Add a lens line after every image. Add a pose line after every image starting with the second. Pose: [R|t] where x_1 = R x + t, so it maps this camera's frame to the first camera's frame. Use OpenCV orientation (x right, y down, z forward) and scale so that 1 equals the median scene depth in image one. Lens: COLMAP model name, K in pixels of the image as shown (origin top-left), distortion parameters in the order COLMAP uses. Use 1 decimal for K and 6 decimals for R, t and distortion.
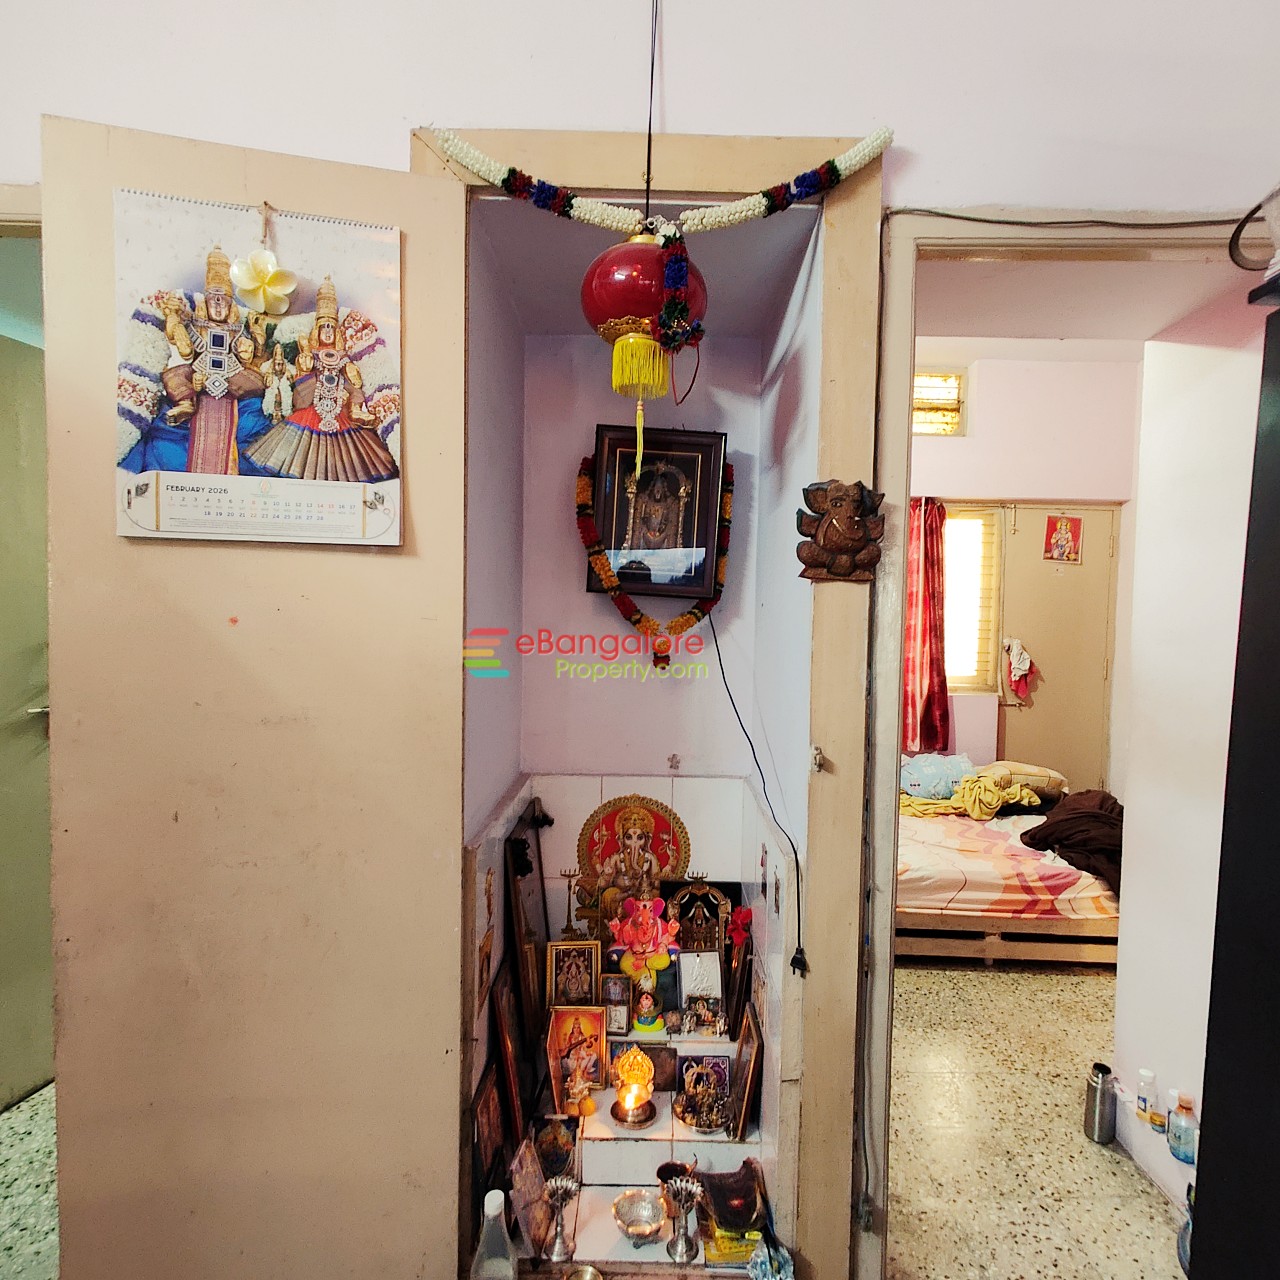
lens RADIAL K [[683.5, 0, 640.0], [0, 683.5, 640.0], [0, 0, 1]] dist [0.011827, 0.000030]
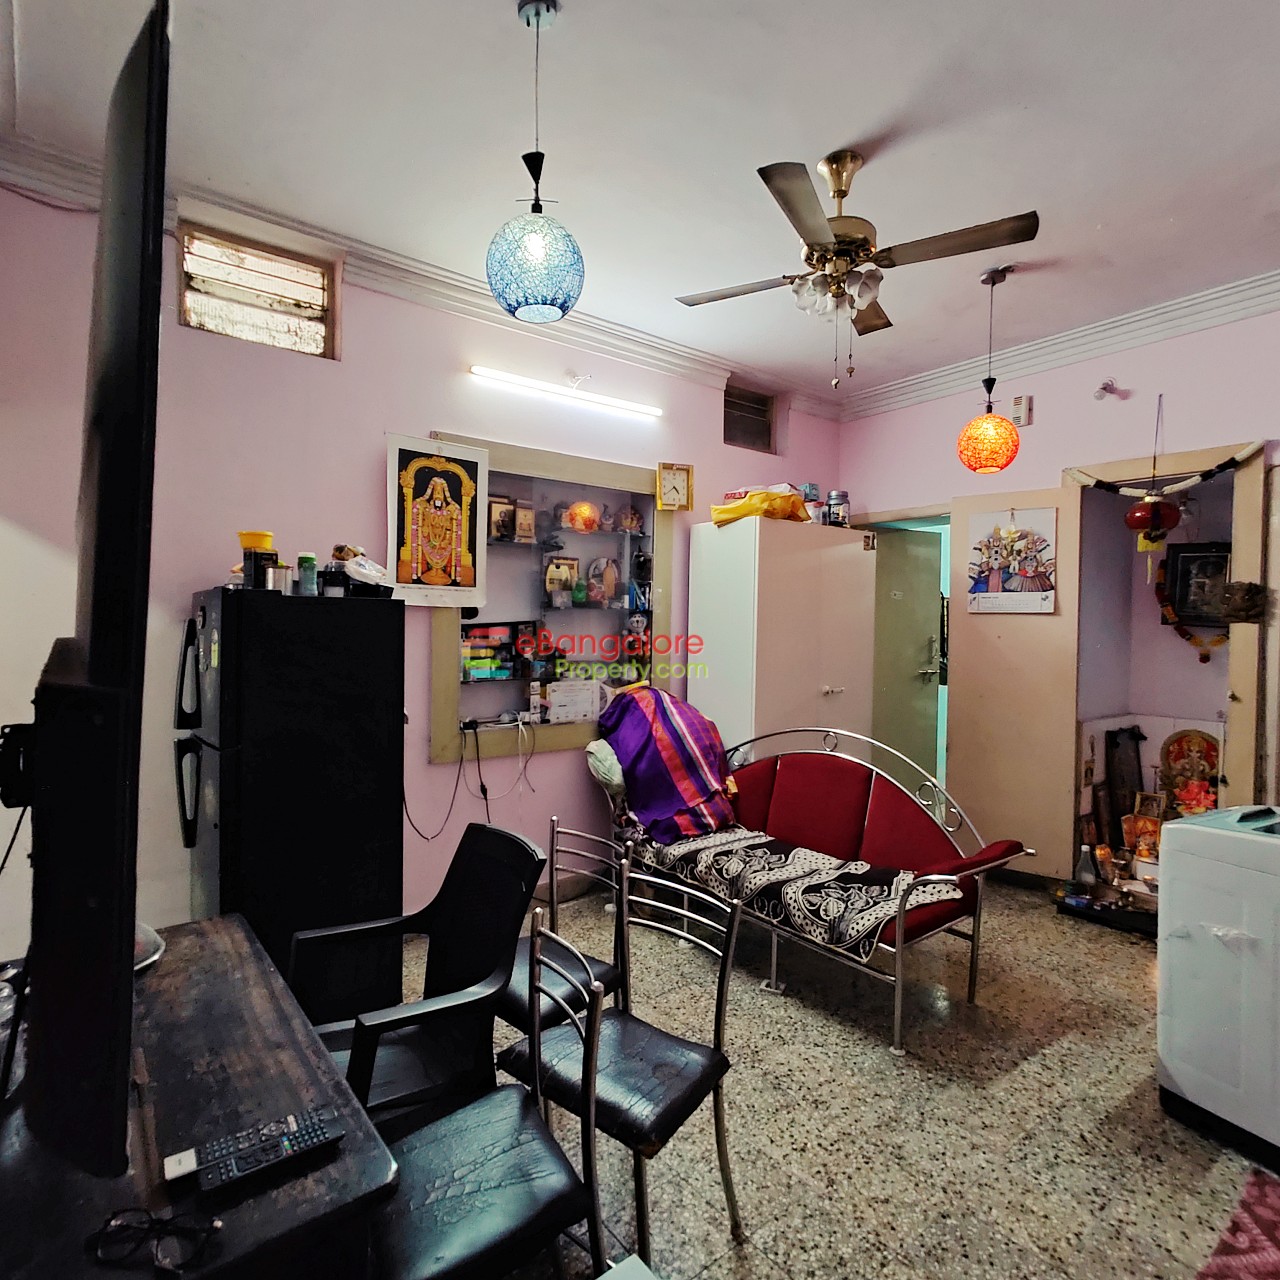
lens RADIAL K [[734.3, 0, 640.0], [0, 734.3, 640.0], [0, 0, 1]] dist [-0.004096, -0.000517]
pose [[0.570809, 0.008445, -0.821039, 1.239759], [-0.025980, 0.999632, -0.007781, 0.051532], [0.820672, 0.025772, 0.570819, -2.287097]]
